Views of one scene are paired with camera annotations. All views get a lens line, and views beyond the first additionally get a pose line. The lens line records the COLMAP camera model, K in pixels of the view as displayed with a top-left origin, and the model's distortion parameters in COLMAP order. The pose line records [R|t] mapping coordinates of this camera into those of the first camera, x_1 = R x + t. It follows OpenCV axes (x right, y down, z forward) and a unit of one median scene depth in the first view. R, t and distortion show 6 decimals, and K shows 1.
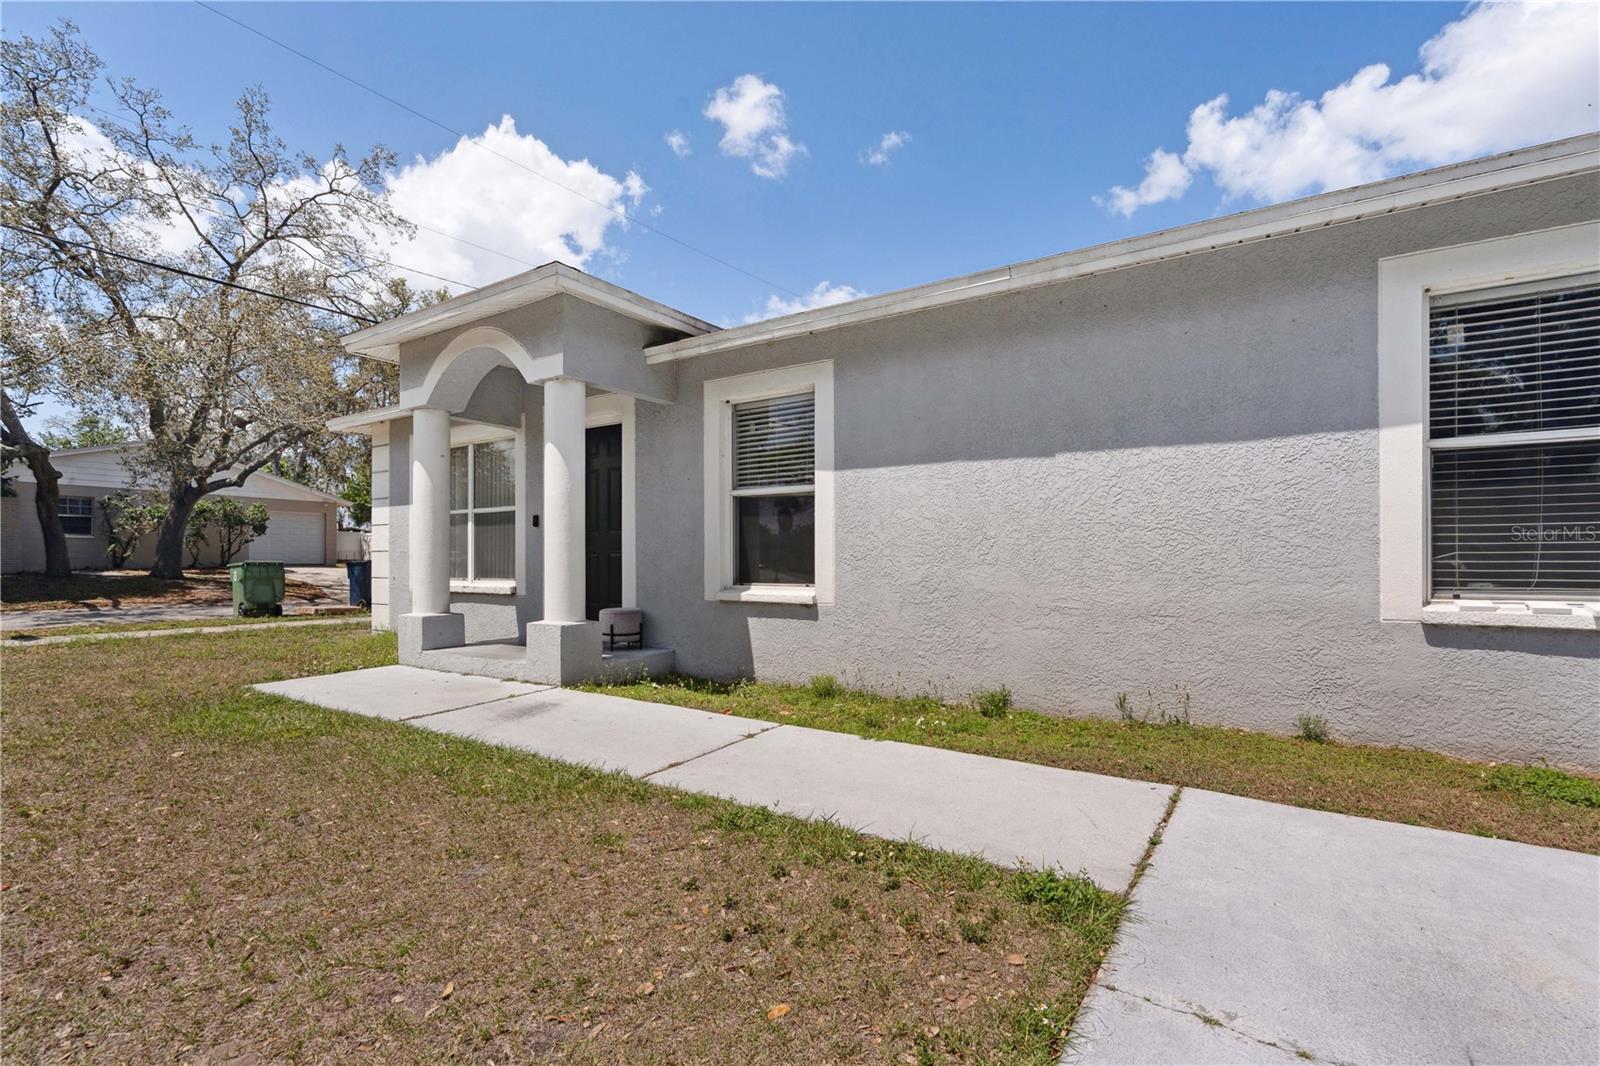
lens RADIAL K [[723.2, 0, 787.0], [0, 723.2, 561.1], [0, 0, 1]] dist [-0.001729, 0.000089]
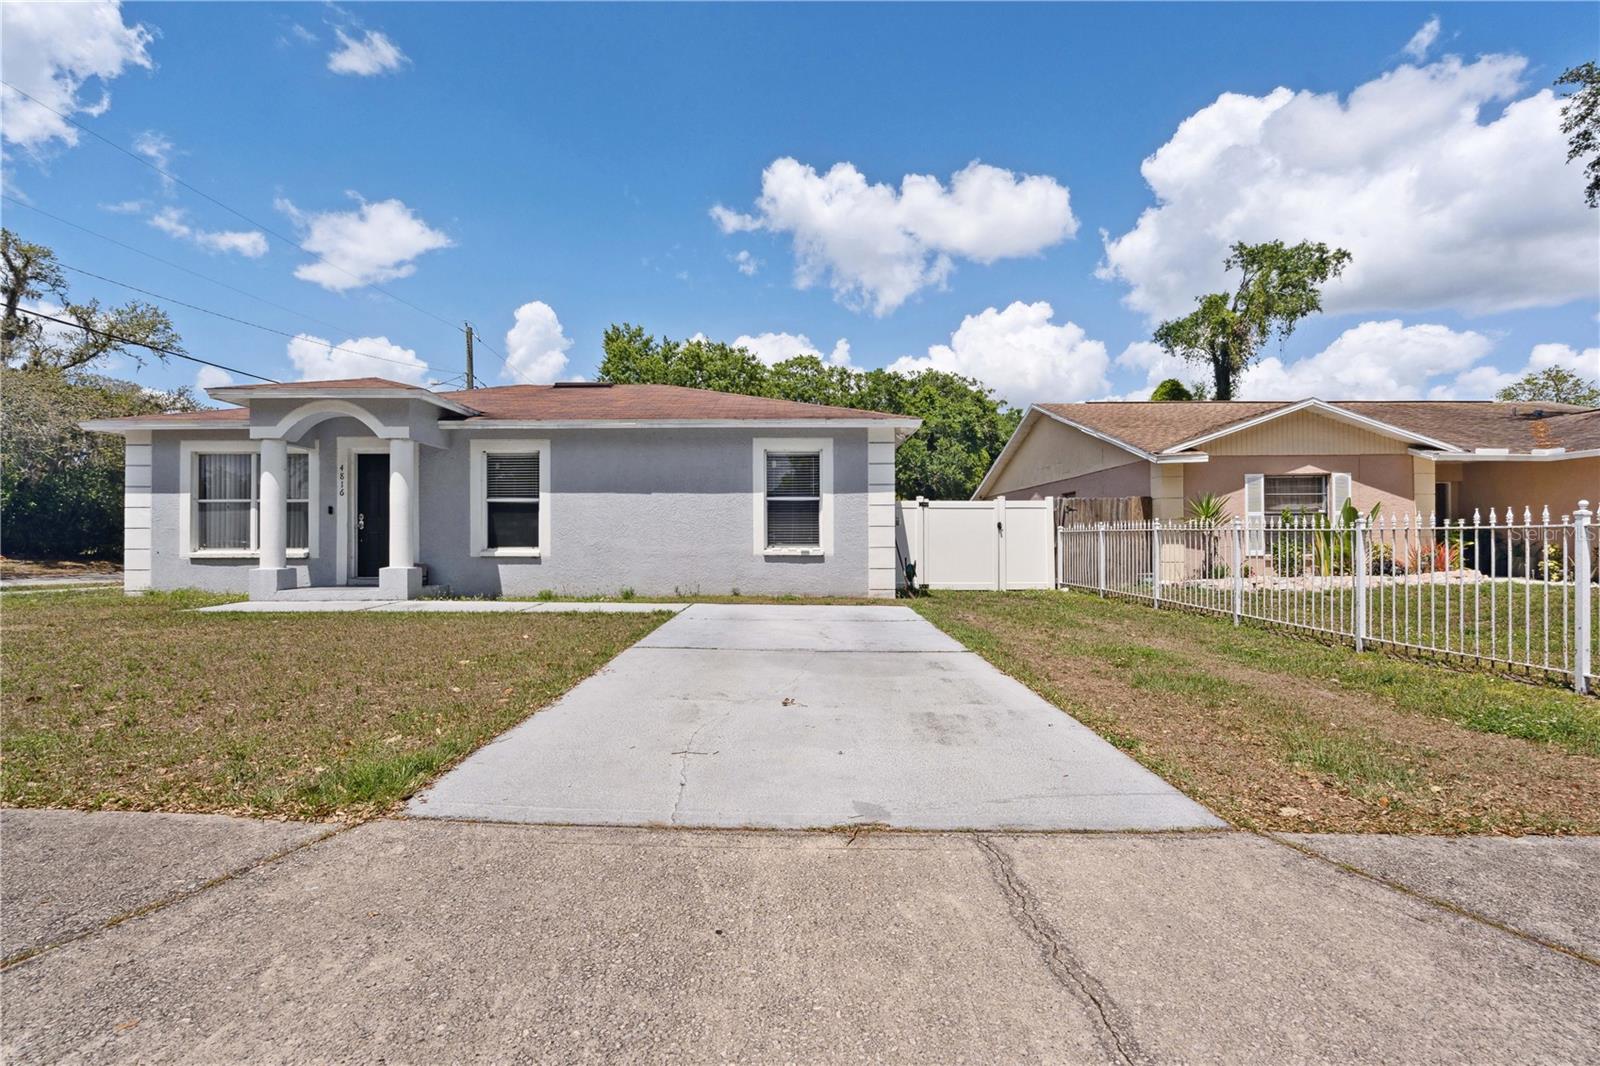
lens RADIAL K [[723.2, 0, 809.4], [0, 723.2, 536.1], [0, 0, 1]] dist [-0.001729, 0.000089]
pose [[0.826641, 0.004232, 0.562714, -0.445045], [0.001050, 0.999958, -0.009063, 0.018579], [-0.562728, 0.008083, 0.826602, -1.044939]]
